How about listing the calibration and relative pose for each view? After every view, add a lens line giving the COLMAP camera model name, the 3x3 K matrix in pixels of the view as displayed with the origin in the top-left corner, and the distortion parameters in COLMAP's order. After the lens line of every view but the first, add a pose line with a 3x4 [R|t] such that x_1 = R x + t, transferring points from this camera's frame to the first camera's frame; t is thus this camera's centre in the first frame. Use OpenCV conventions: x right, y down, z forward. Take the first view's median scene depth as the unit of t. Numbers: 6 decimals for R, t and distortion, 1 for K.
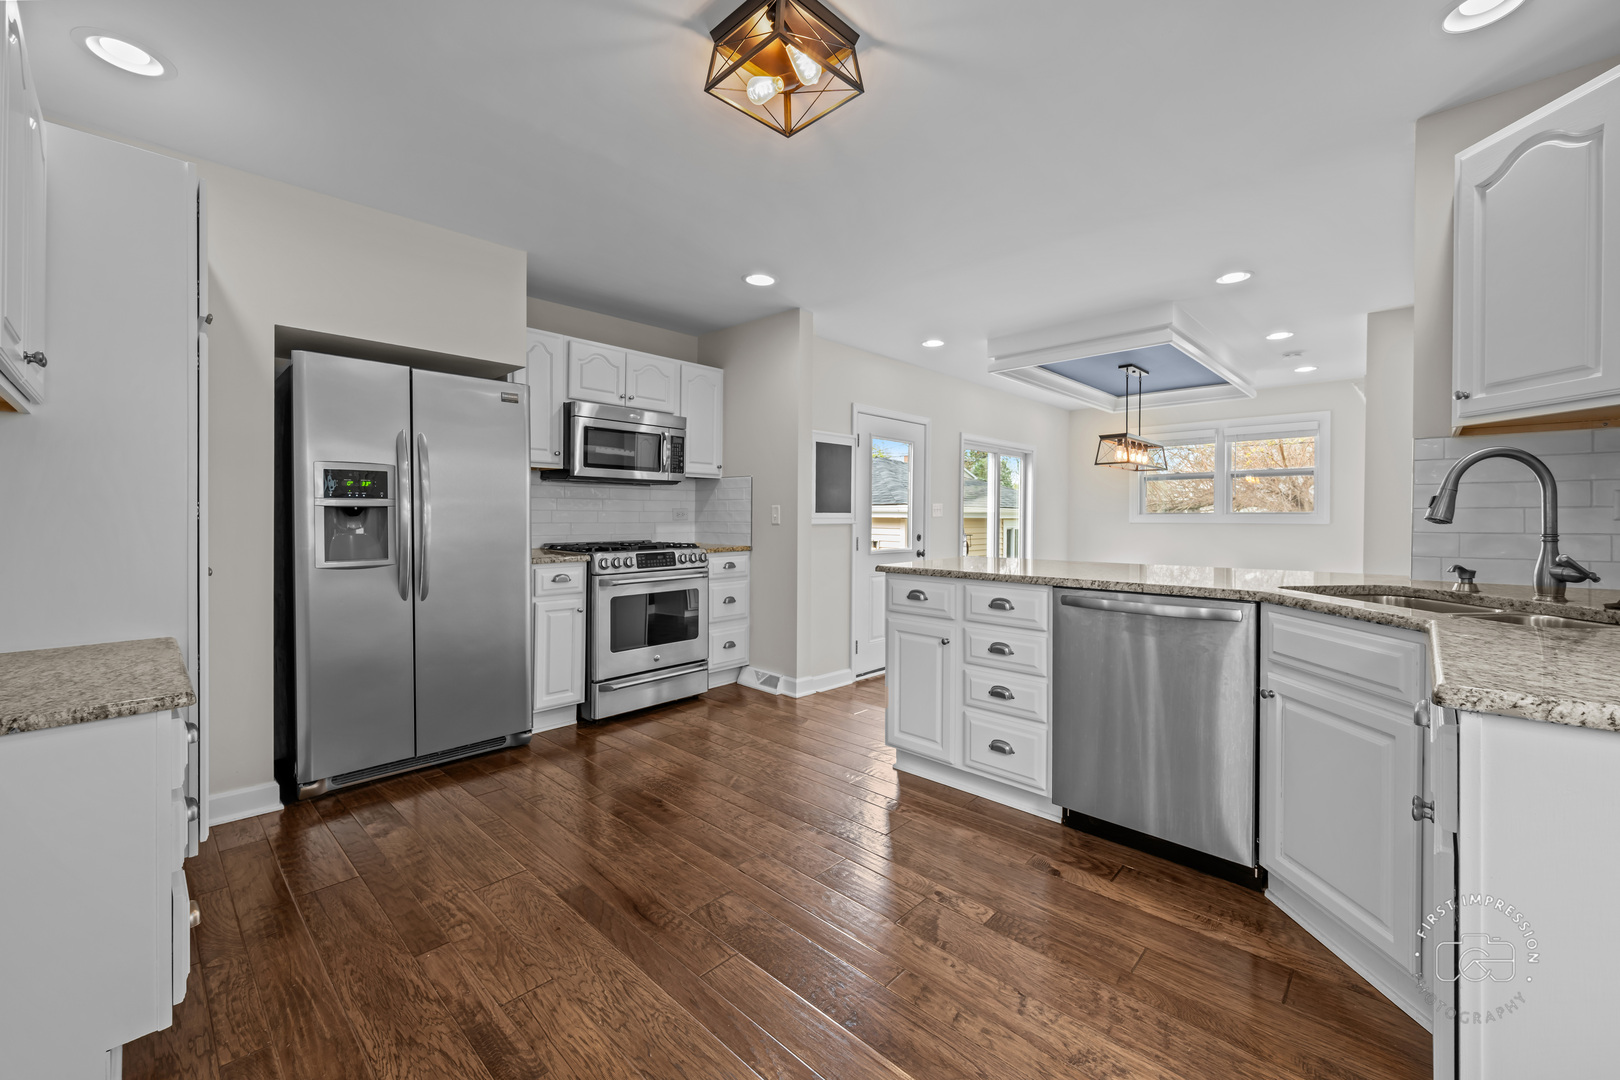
lens RADIAL K [[637.5, 0, 826.8], [0, 637.5, 516.8], [0, 0, 1]] dist [-0.001771, 0.000425]
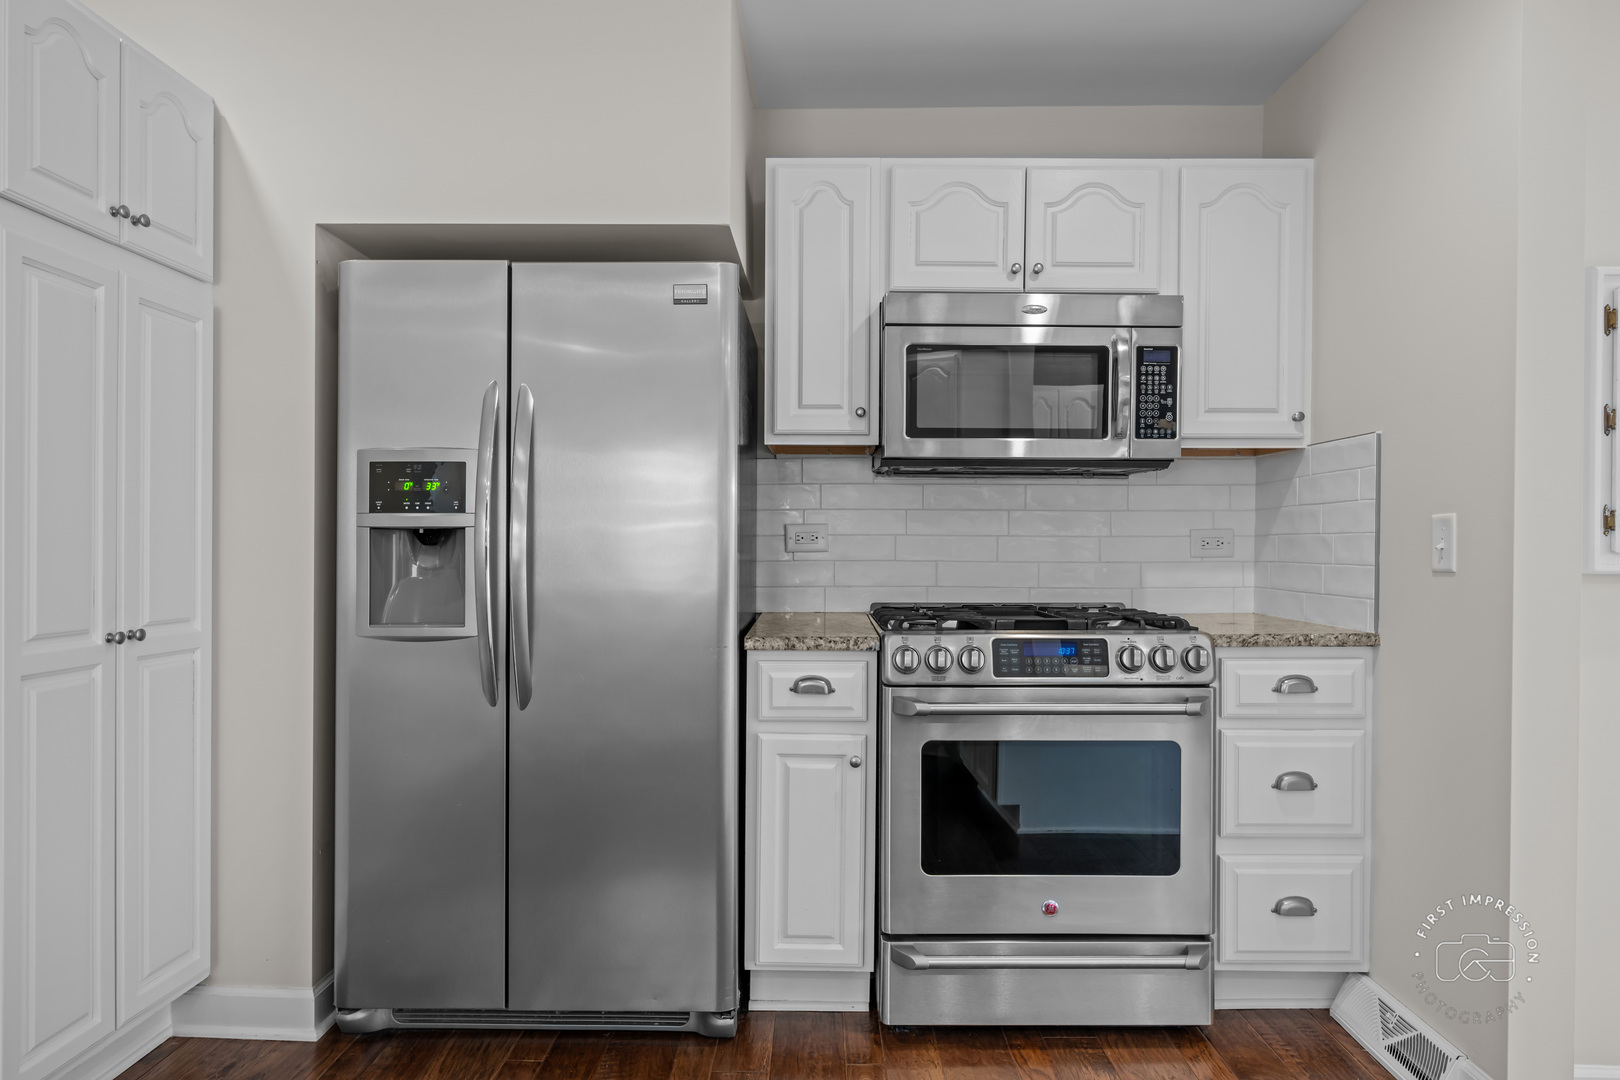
lens RADIAL K [[955.0, 0, 814.9], [0, 955.0, 549.6], [0, 0, 1]] dist [-0.004355, -0.000265]
pose [[0.669553, 0.000503, -0.742764, 0.081978], [-0.002376, 0.999996, -0.001465, 0.002529], [0.742761, 0.002746, 0.669551, 0.559330]]
